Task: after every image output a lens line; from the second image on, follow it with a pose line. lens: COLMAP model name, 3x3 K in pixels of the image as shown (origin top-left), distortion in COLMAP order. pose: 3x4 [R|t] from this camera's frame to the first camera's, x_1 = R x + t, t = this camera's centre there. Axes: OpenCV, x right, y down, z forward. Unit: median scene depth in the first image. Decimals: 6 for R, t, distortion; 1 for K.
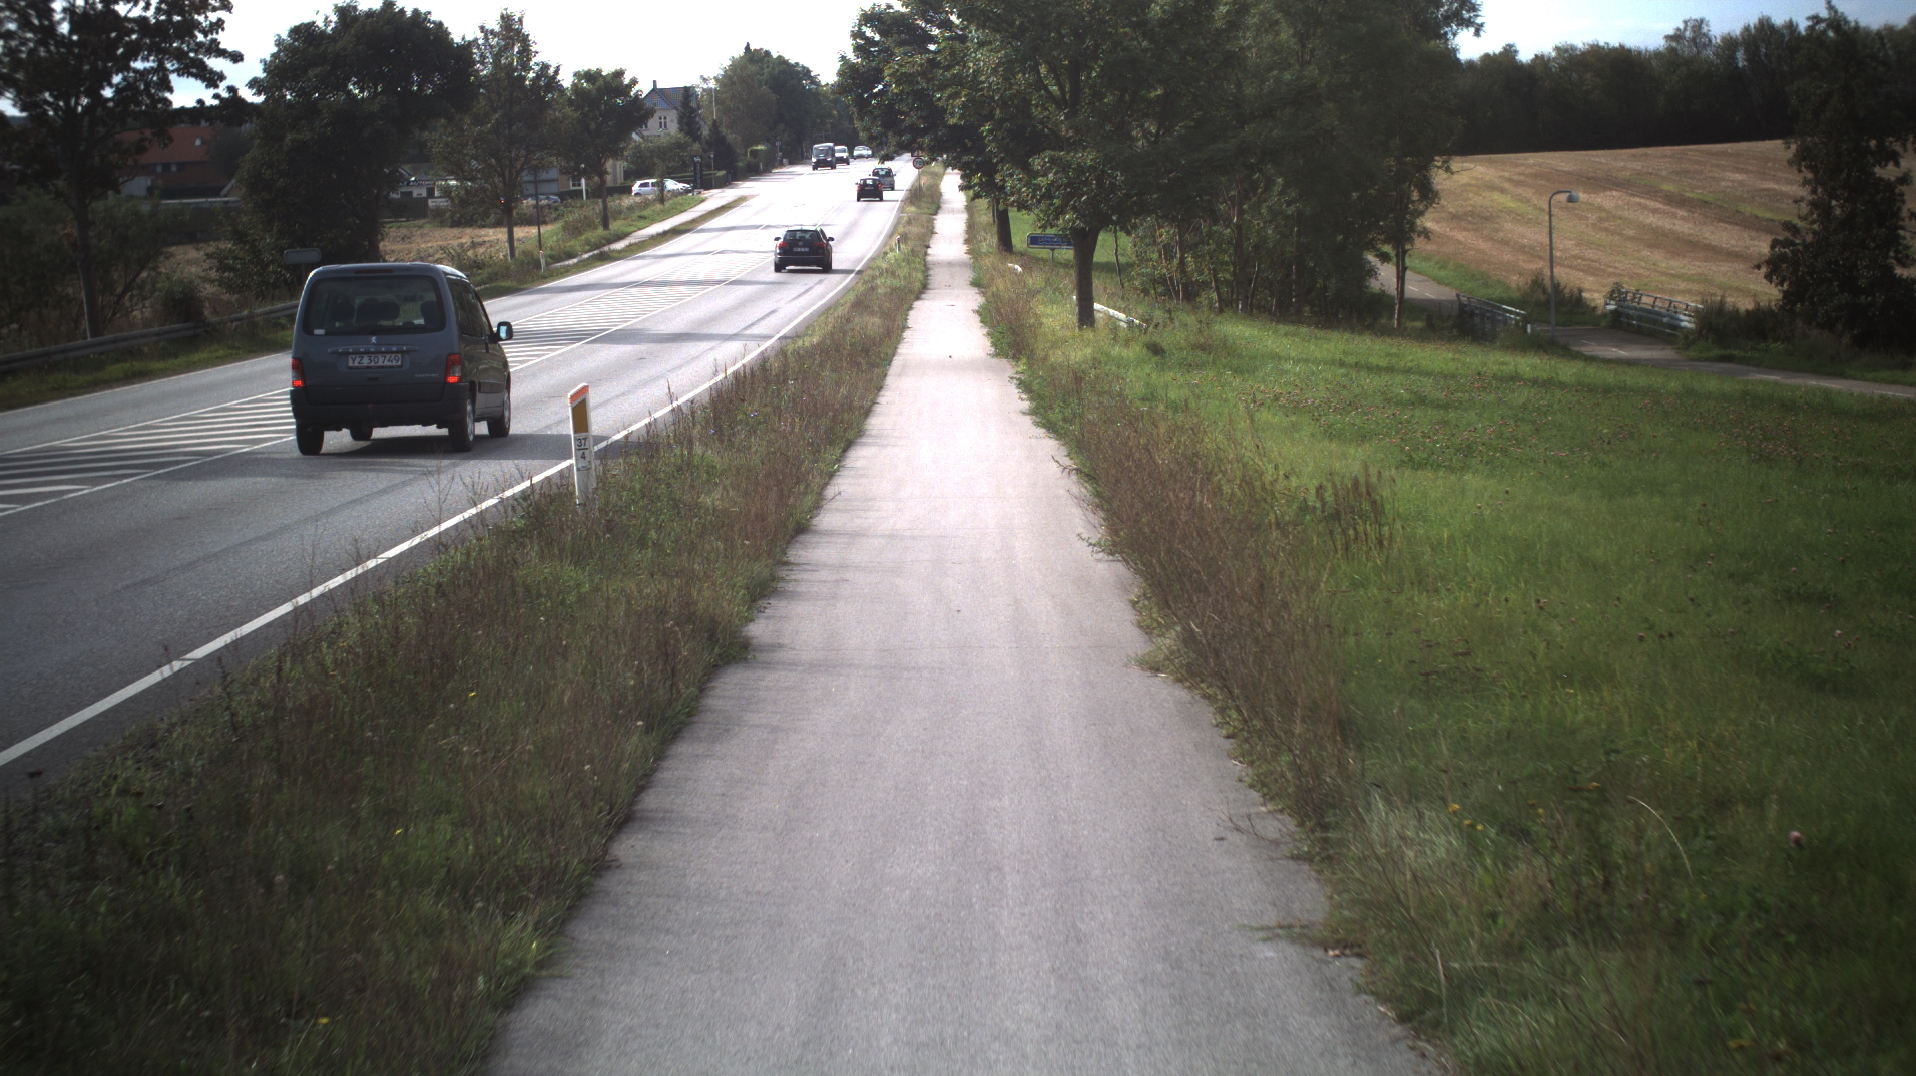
lens RADIAL K [[3245.9, 0, 958.2], [0, 3245.9, 547.4], [0, 0, 1]] dist [-0.263994, 0.000000]
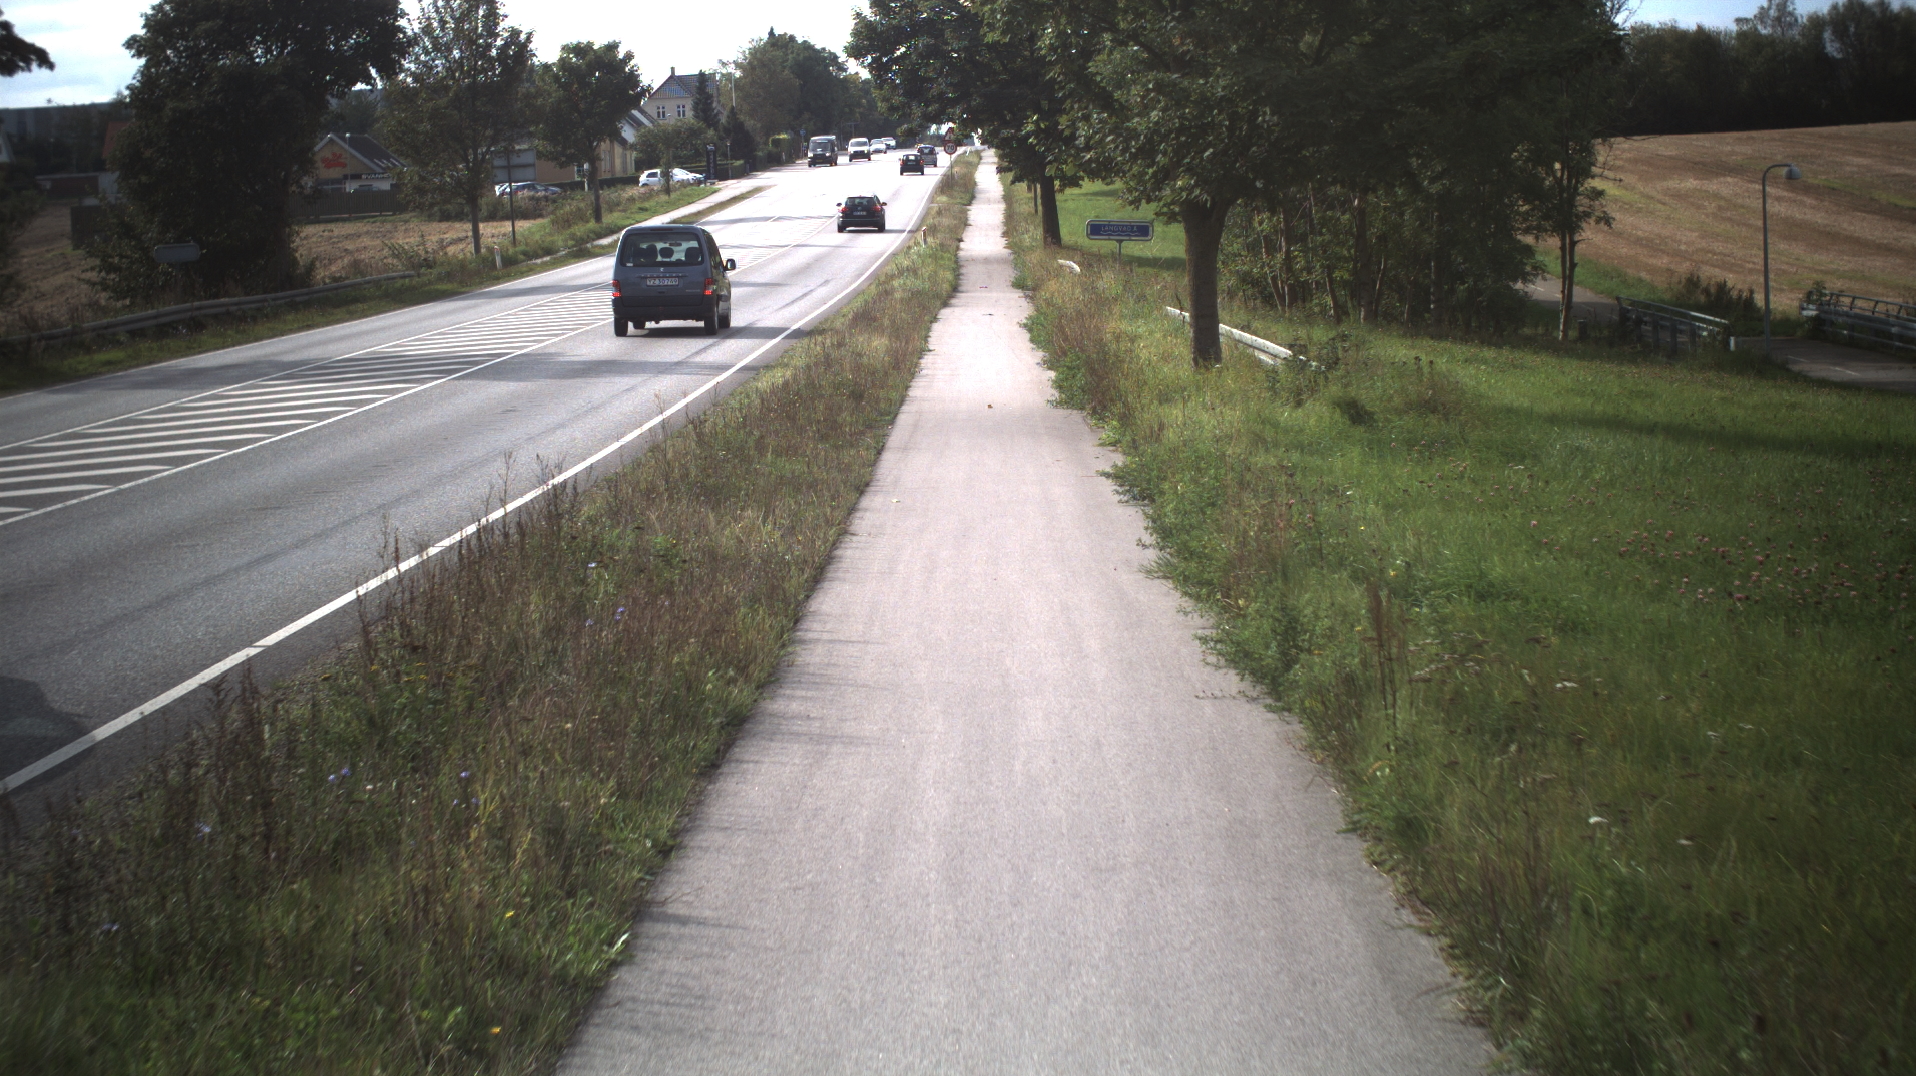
lens RADIAL K [[3245.9, 0, 956.9], [0, 3245.9, 530.3], [0, 0, 1]] dist [-0.263994, 0.000000]
pose [[0.999933, -0.002098, -0.011360, -0.001045], [0.002051, 0.999990, -0.004080, -0.019844], [0.011369, 0.004056, 0.999927, 0.225924]]
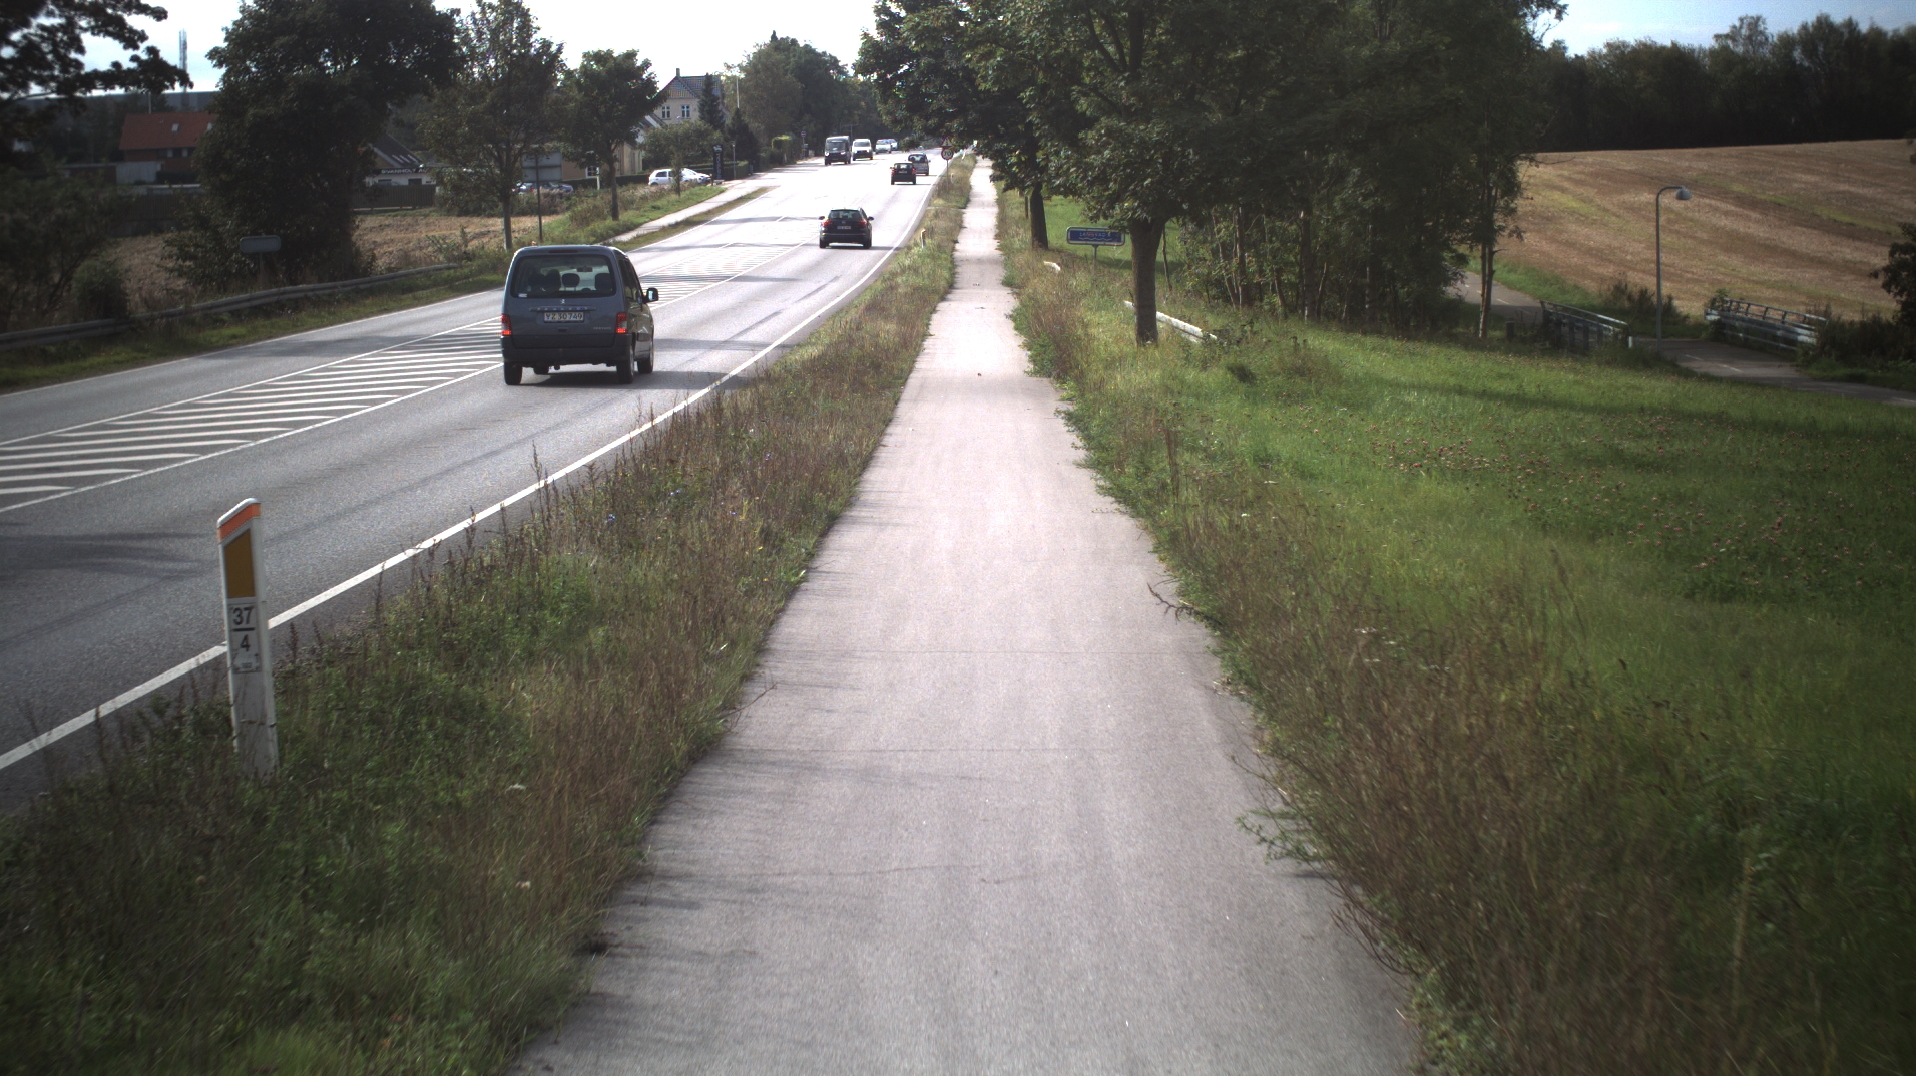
lens RADIAL K [[3245.9, 0, 962.7], [0, 3245.9, 538.2], [0, 0, 1]] dist [-0.263994, 0.000000]
pose [[0.999910, 0.011738, -0.006551, -0.000463], [-0.011749, 0.999930, -0.001656, -0.010069], [0.006531, 0.001733, 0.999977, 0.113014]]
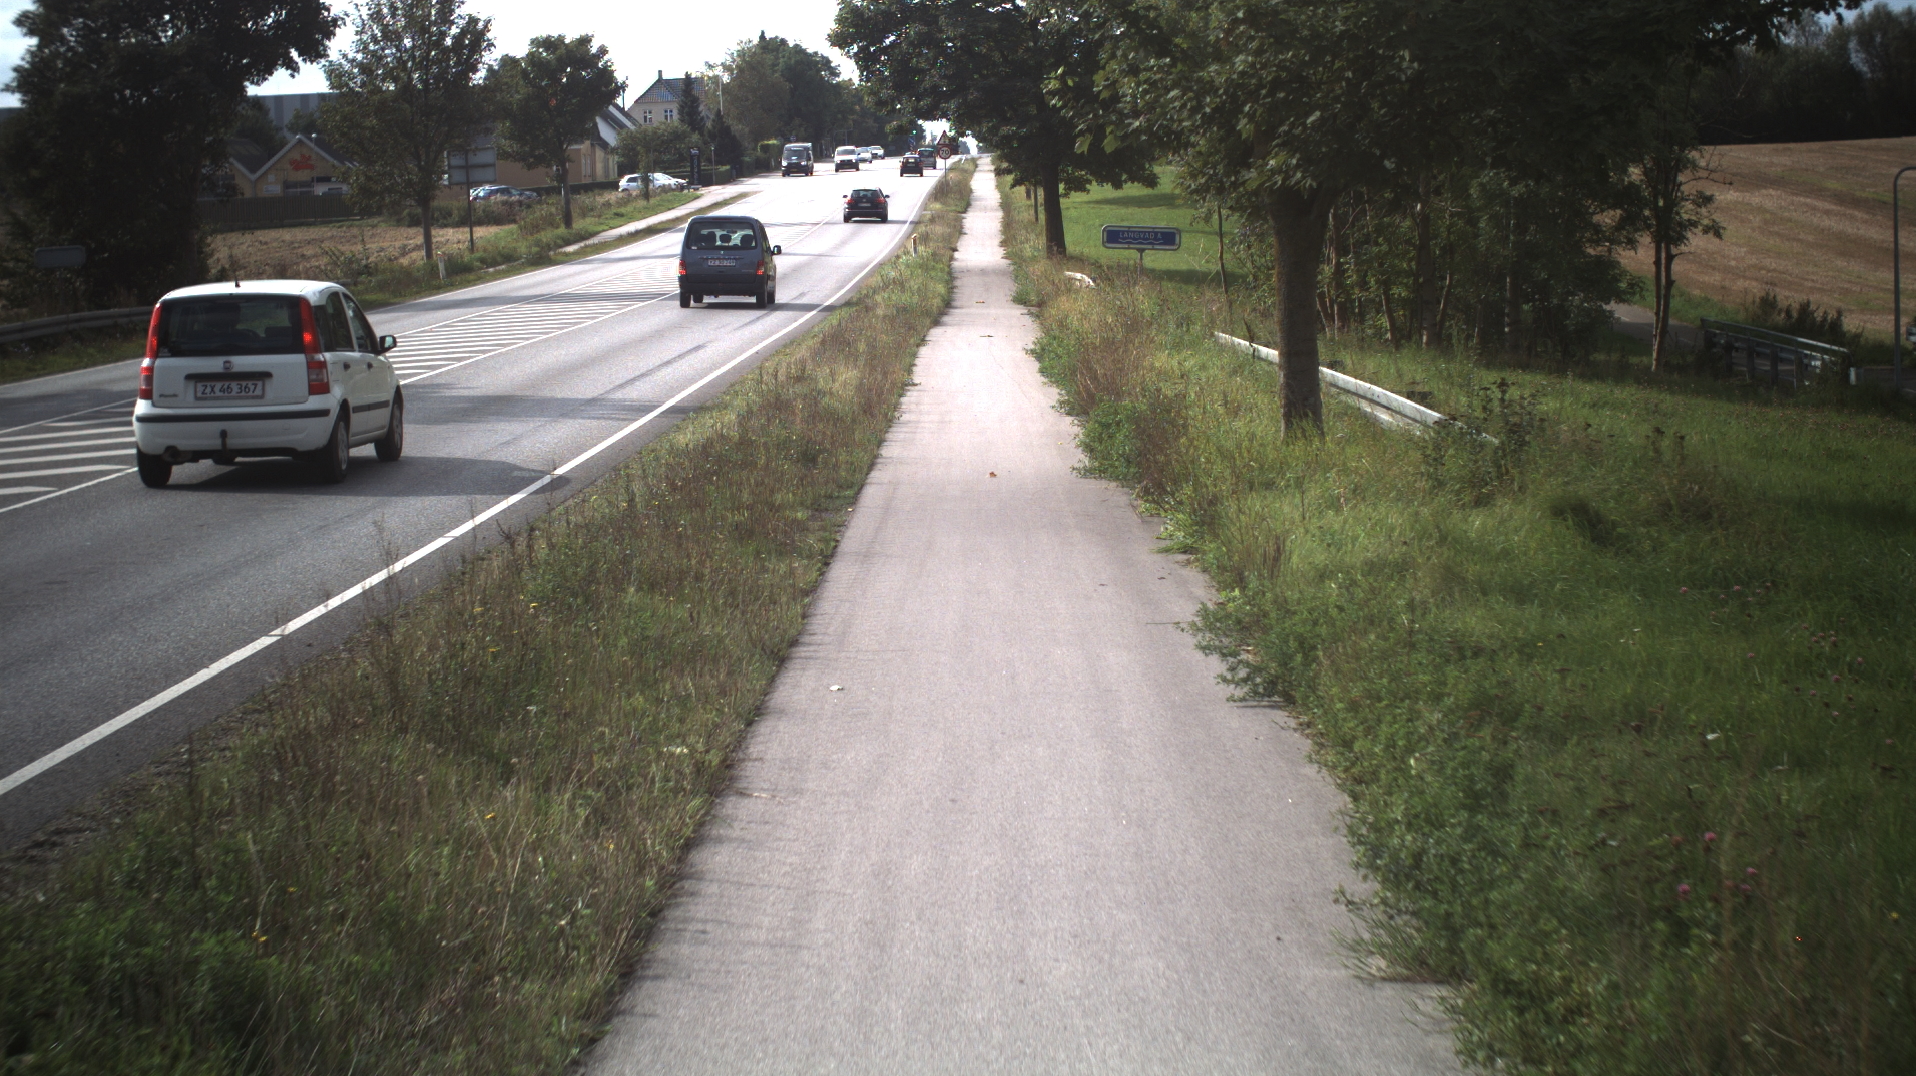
lens RADIAL K [[3245.9, 0, 953.0], [0, 3245.9, 526.4], [0, 0, 1]] dist [-0.263994, 0.000000]
pose [[0.999933, 0.005350, -0.010220, -0.002032], [-0.005439, 0.999947, -0.008724, -0.029685], [0.010172, 0.008779, 0.999910, 0.338687]]
